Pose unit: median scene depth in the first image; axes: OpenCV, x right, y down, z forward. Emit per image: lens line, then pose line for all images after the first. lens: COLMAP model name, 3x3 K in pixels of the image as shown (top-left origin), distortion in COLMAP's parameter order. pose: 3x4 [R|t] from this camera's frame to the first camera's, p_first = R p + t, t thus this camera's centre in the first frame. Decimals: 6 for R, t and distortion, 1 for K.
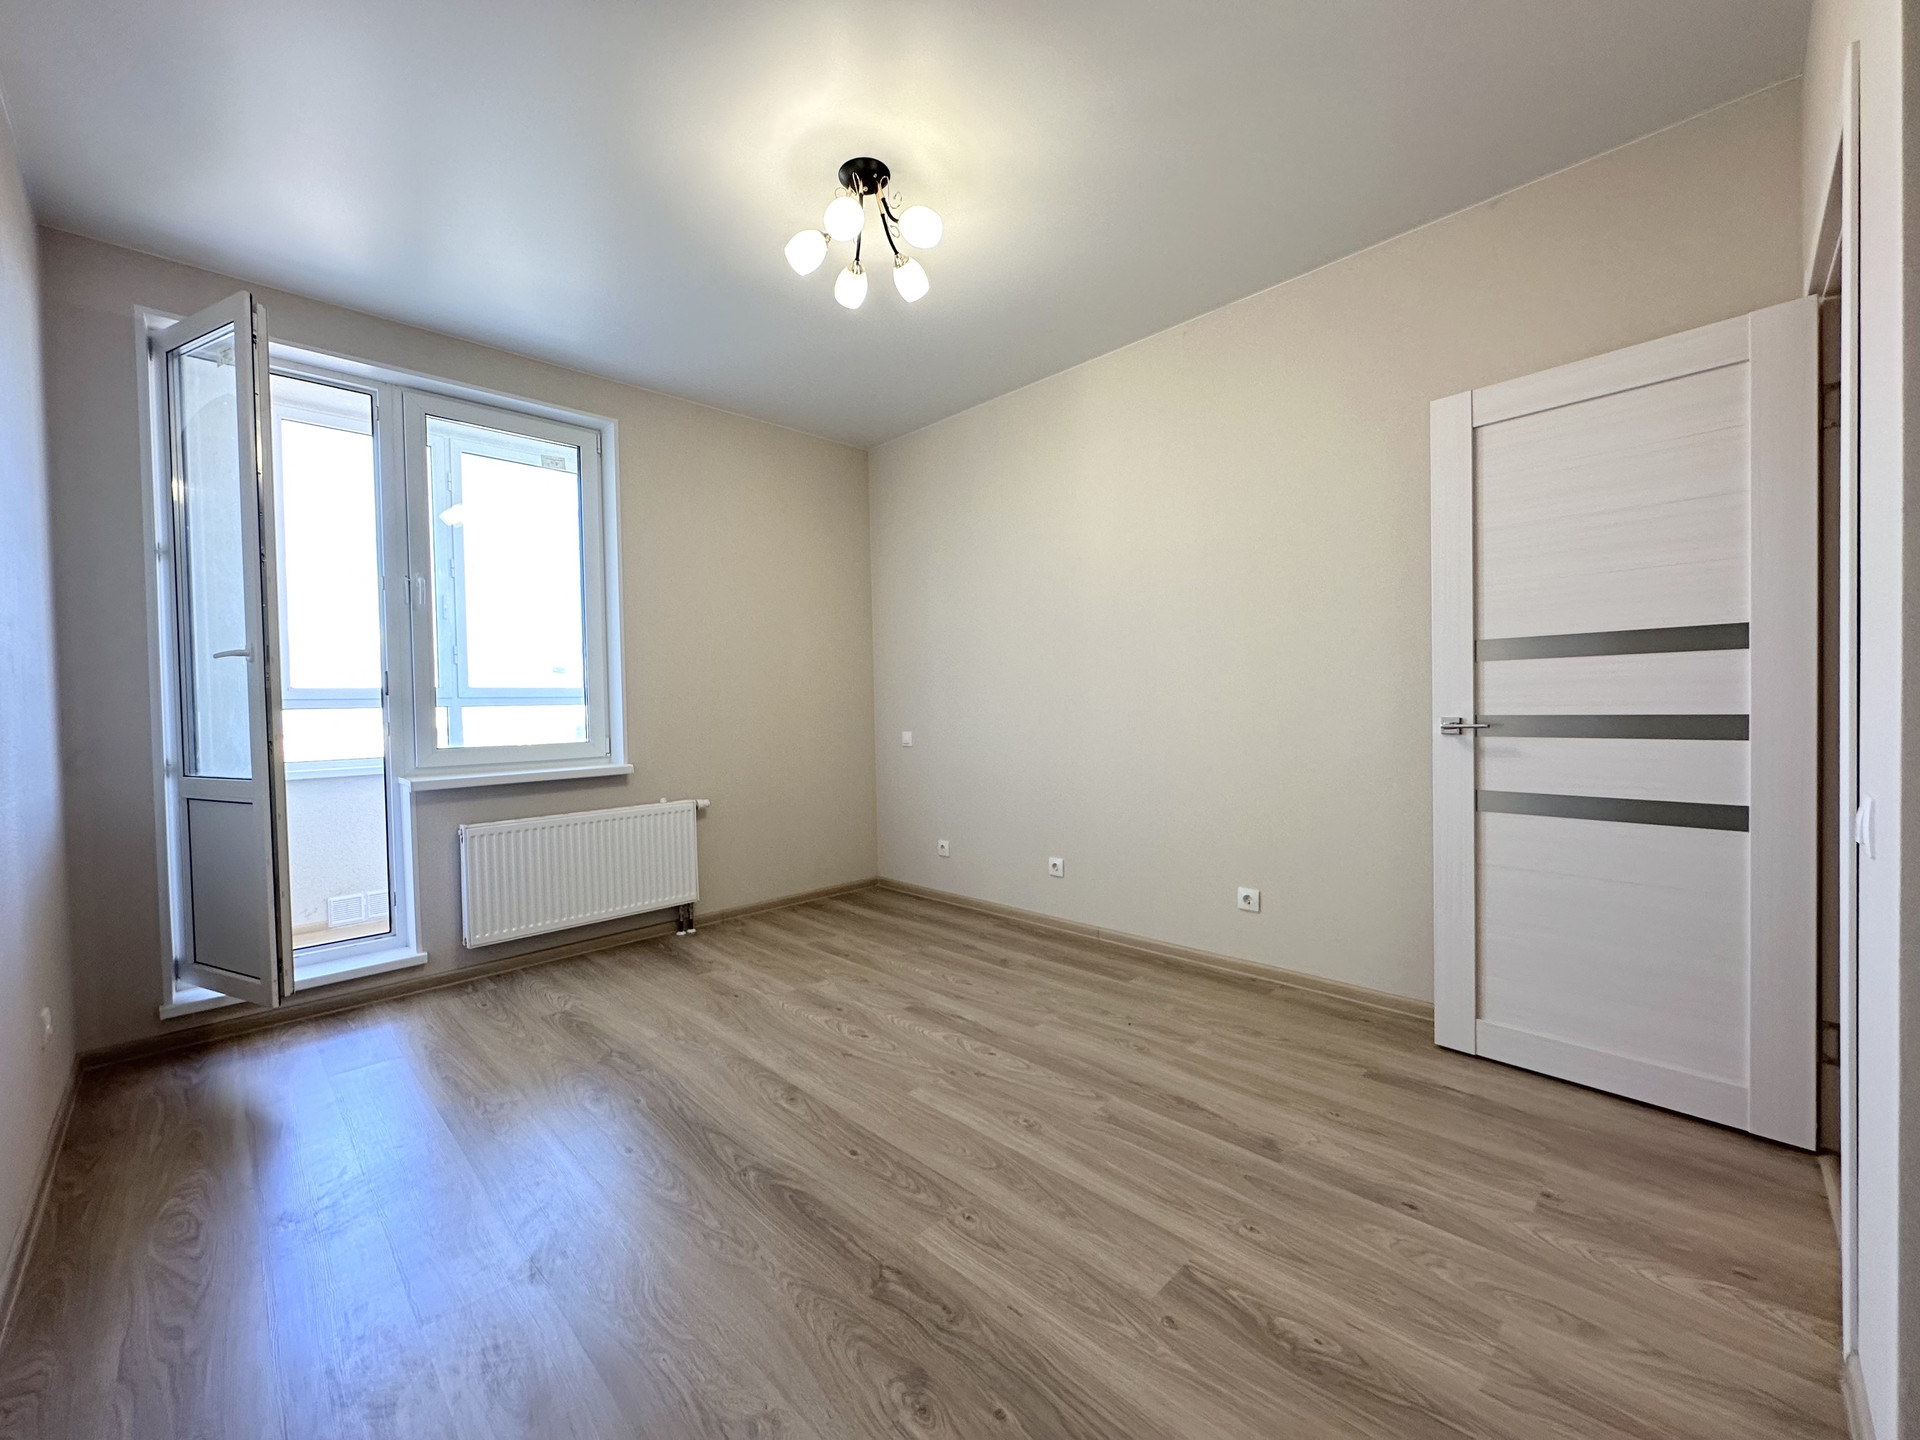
lens RADIAL K [[773.1, 0, 956.8], [0, 773.1, 717.6], [0, 0, 1]] dist [-0.001246, 0.000228]
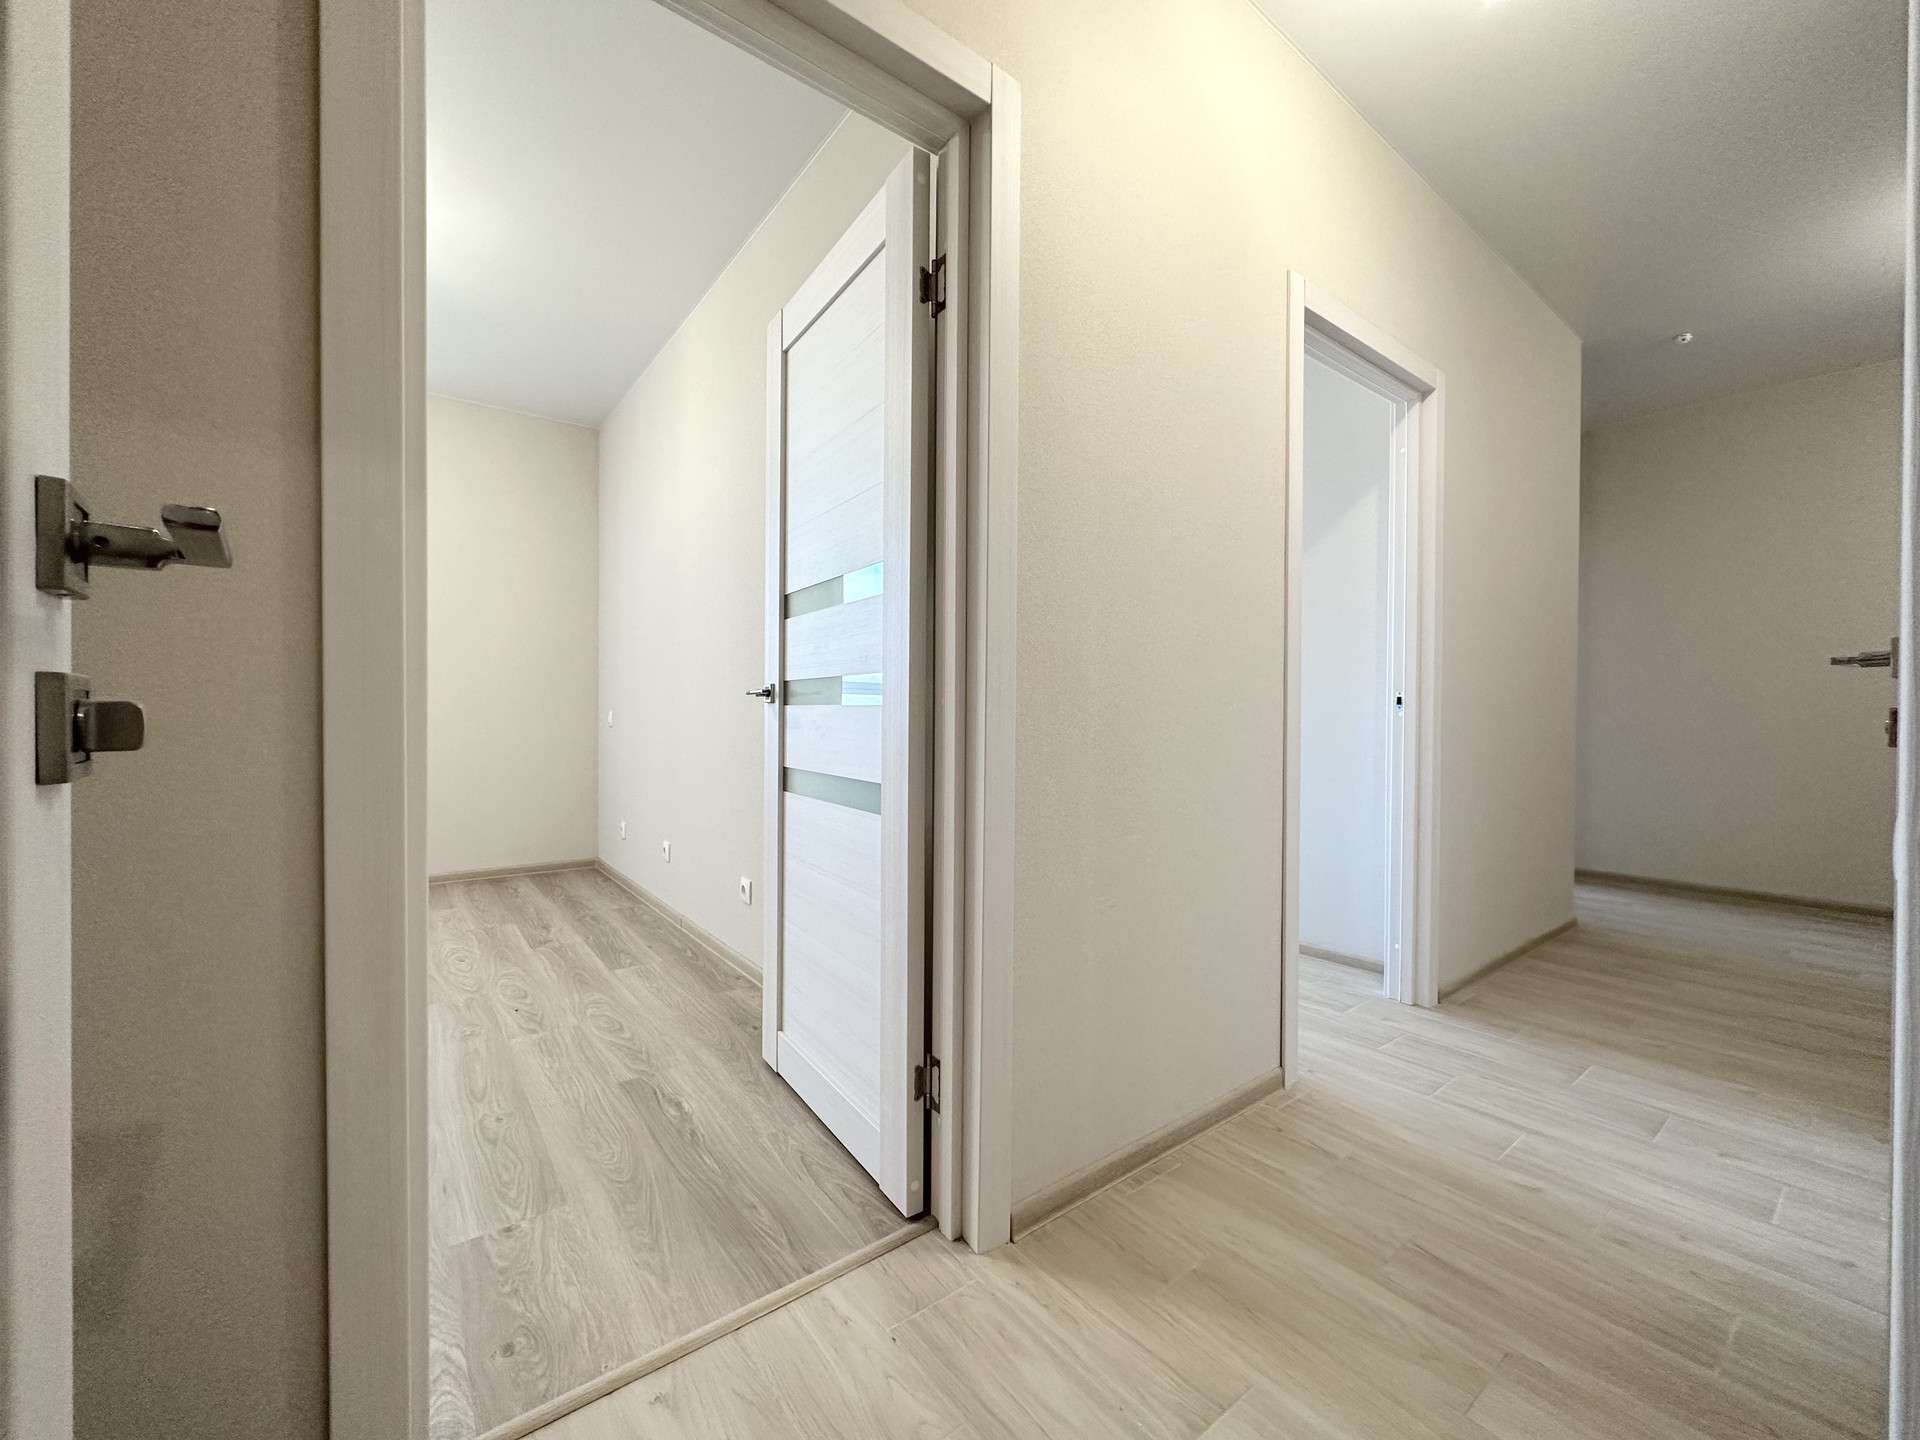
lens RADIAL K [[766.5, 0, 960.0], [0, 766.5, 720.0], [0, 0, 1]] dist [-0.001562, 0.000487]
pose [[0.991349, 0.027971, -0.128237, 0.927191], [-0.028794, 0.999575, -0.004567, 0.038571], [0.128055, 0.008220, 0.991733, 0.162380]]
